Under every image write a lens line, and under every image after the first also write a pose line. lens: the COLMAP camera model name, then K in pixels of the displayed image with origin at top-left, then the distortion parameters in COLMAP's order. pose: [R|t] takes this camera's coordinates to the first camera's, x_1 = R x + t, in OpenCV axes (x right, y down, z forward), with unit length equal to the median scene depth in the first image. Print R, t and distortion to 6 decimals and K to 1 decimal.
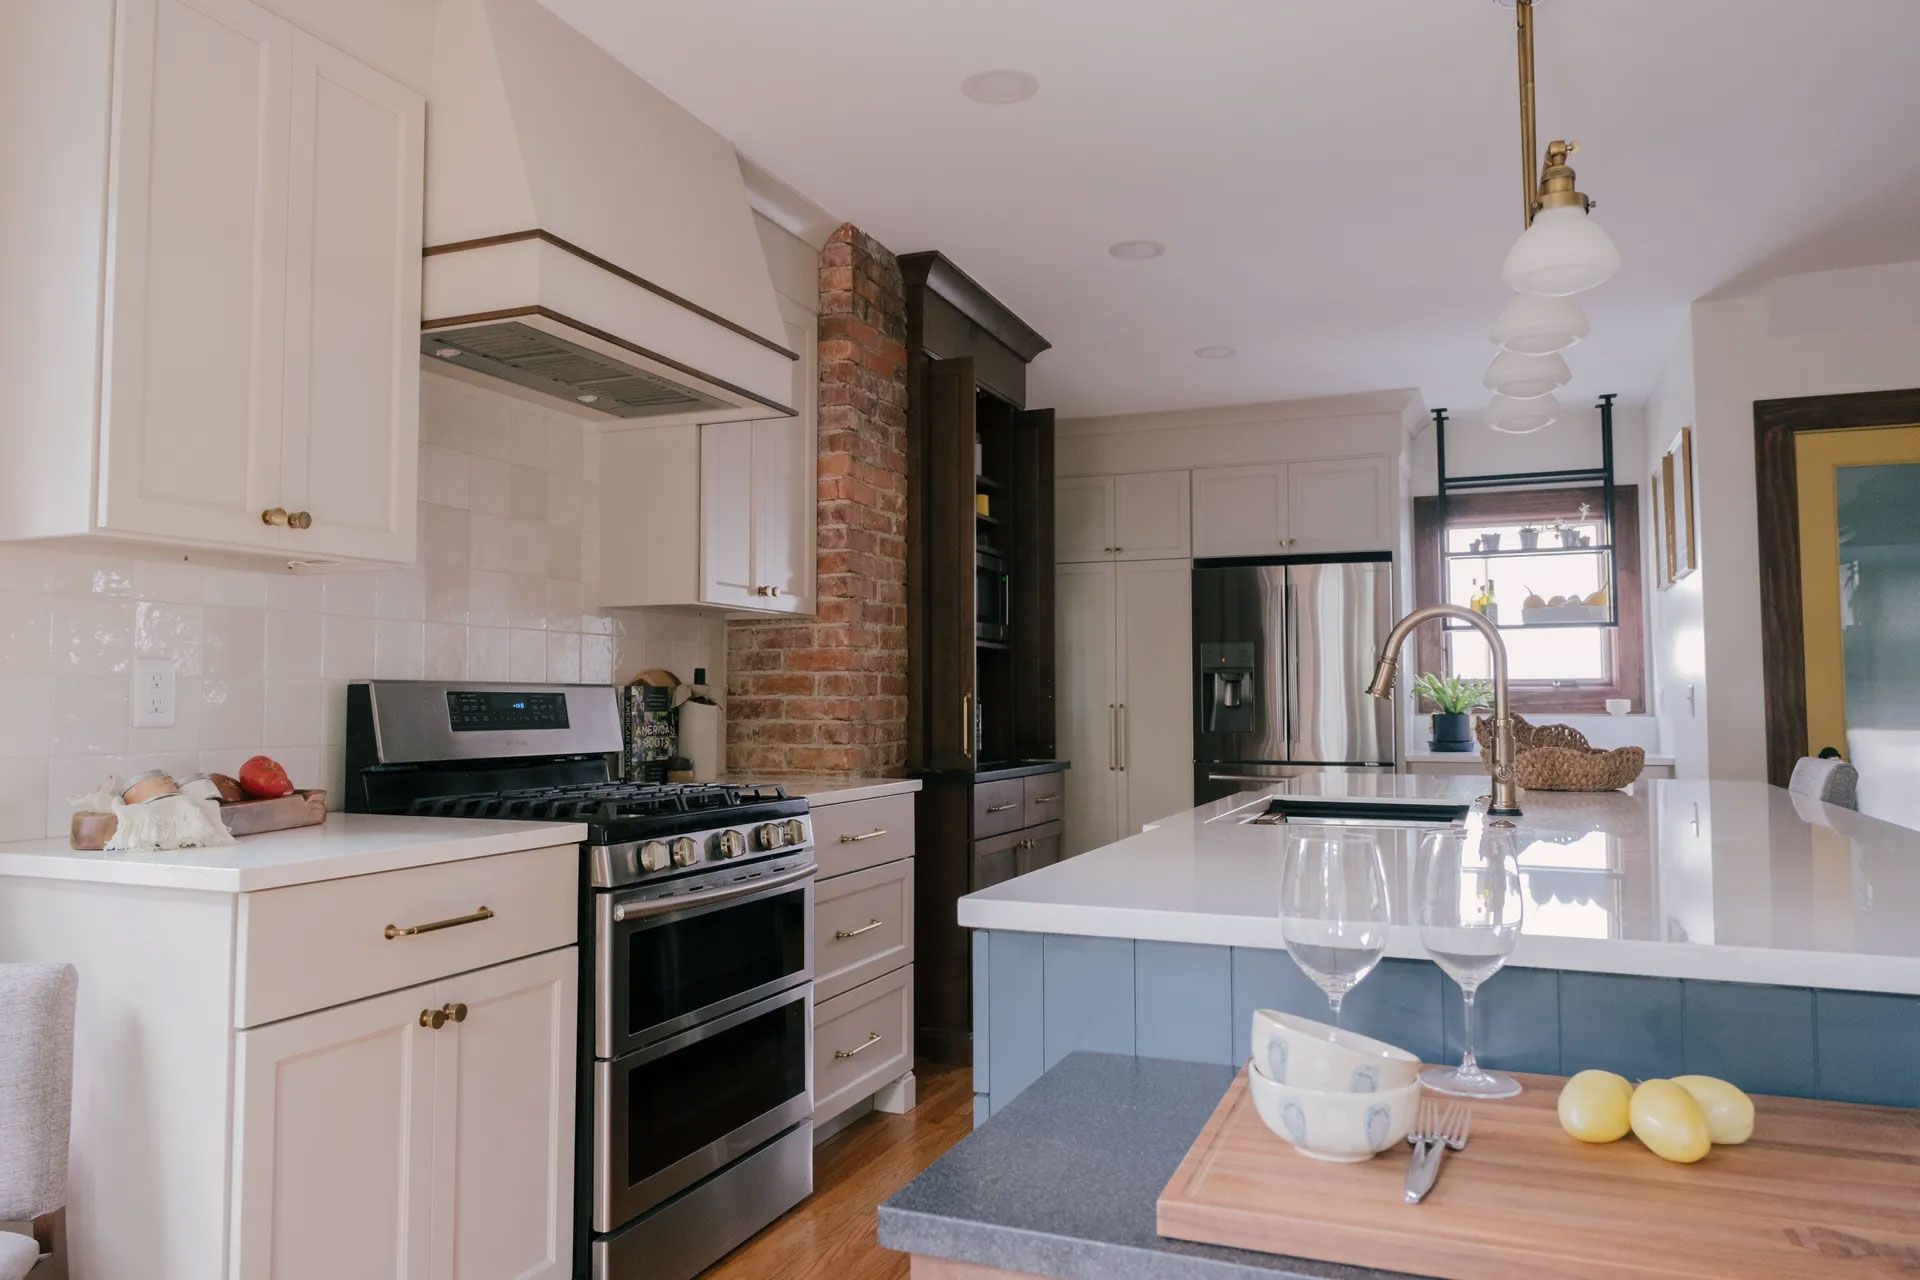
lens RADIAL K [[1296.9, 0, 960.0], [0, 1296.9, 640.0], [0, 0, 1]] dist [-0.011499, -0.005312]
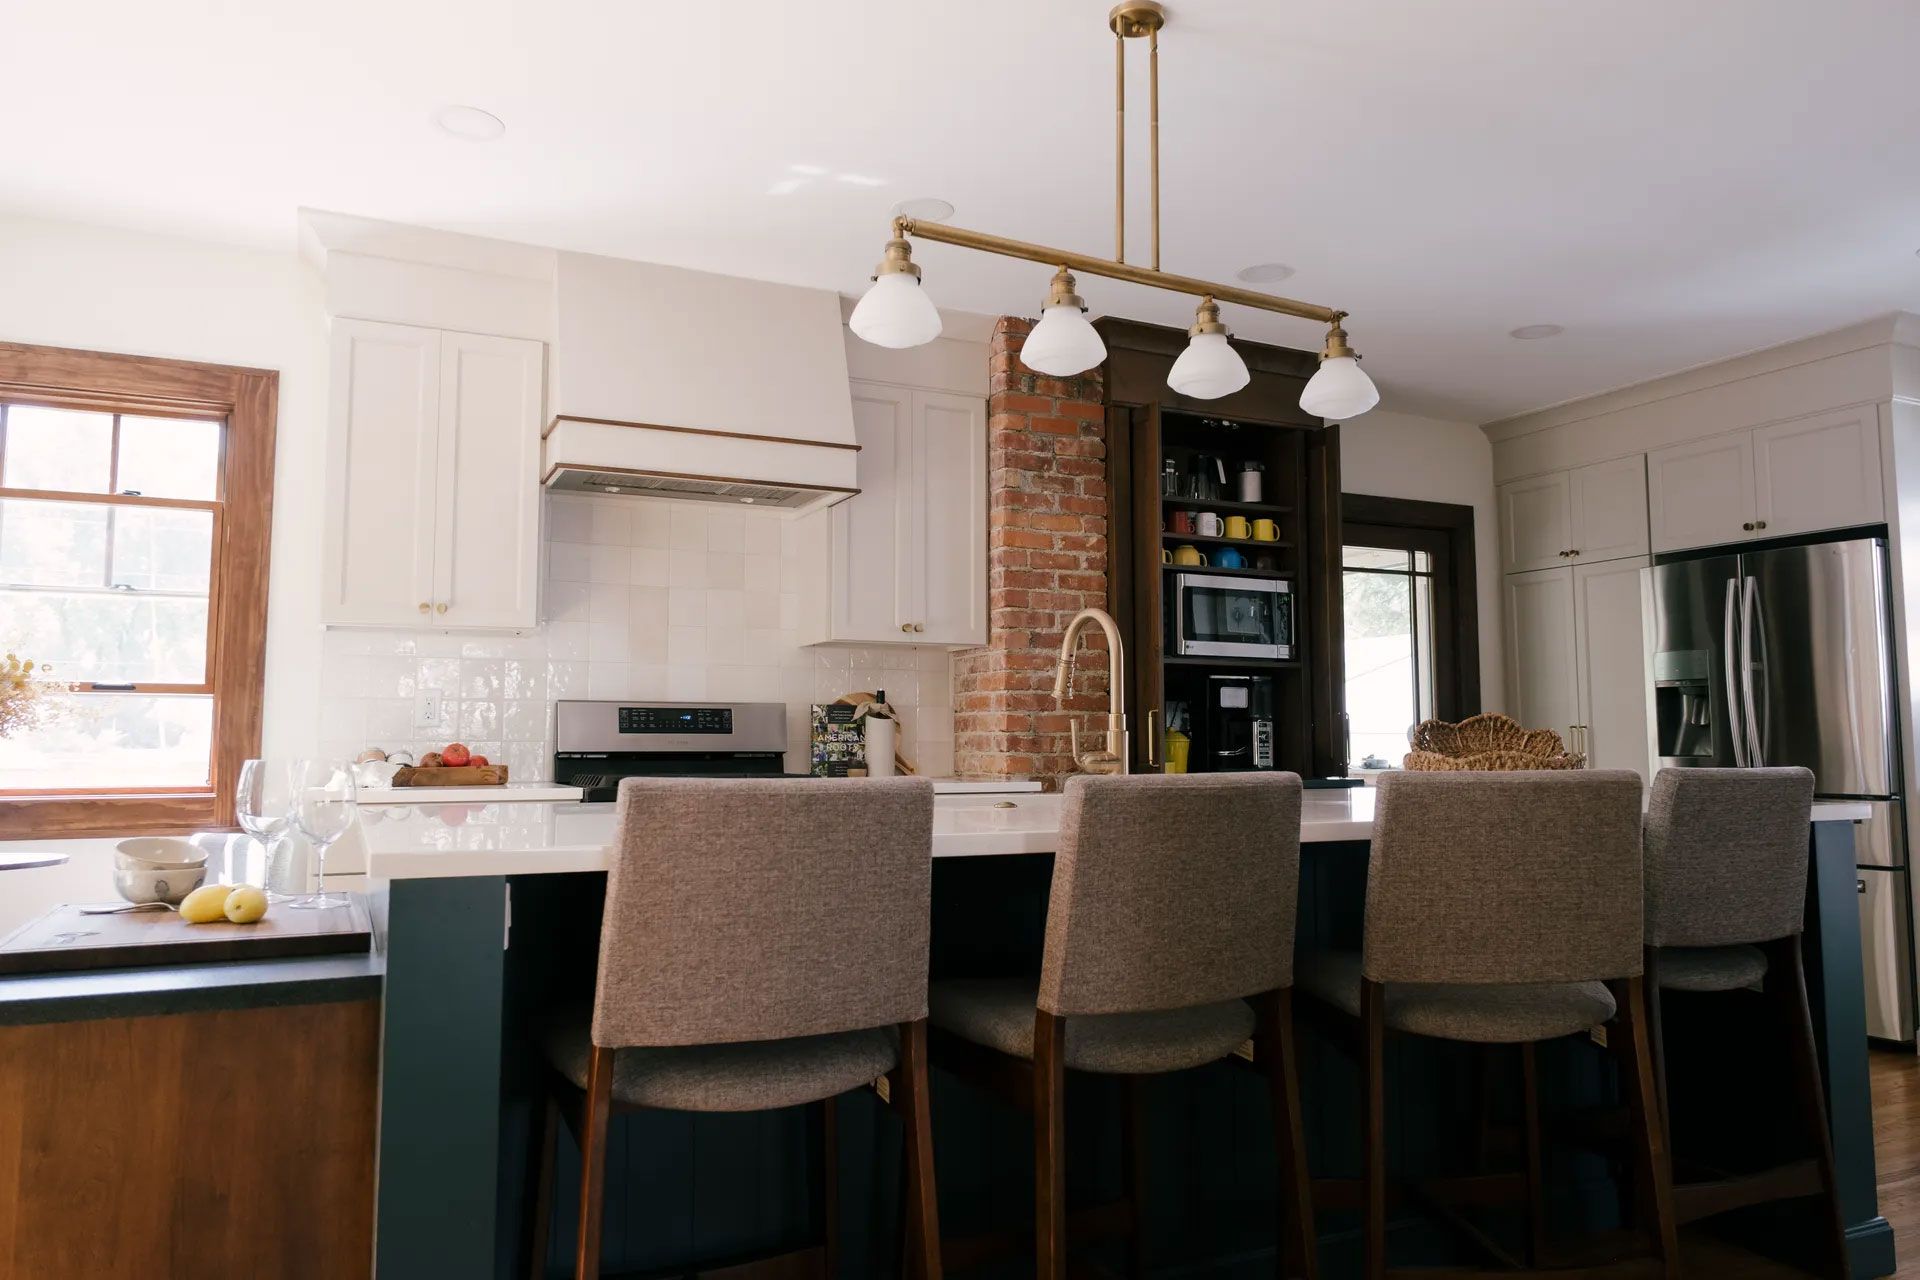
lens RADIAL K [[1296.9, 0, 960.0], [0, 1296.9, 640.0], [0, 0, 1]] dist [-0.011499, -0.005312]
pose [[0.743449, -0.052097, -0.666760, 0.670494], [0.031005, 0.998574, -0.043451, 0.028034], [0.668073, 0.011631, 0.744004, 0.085797]]
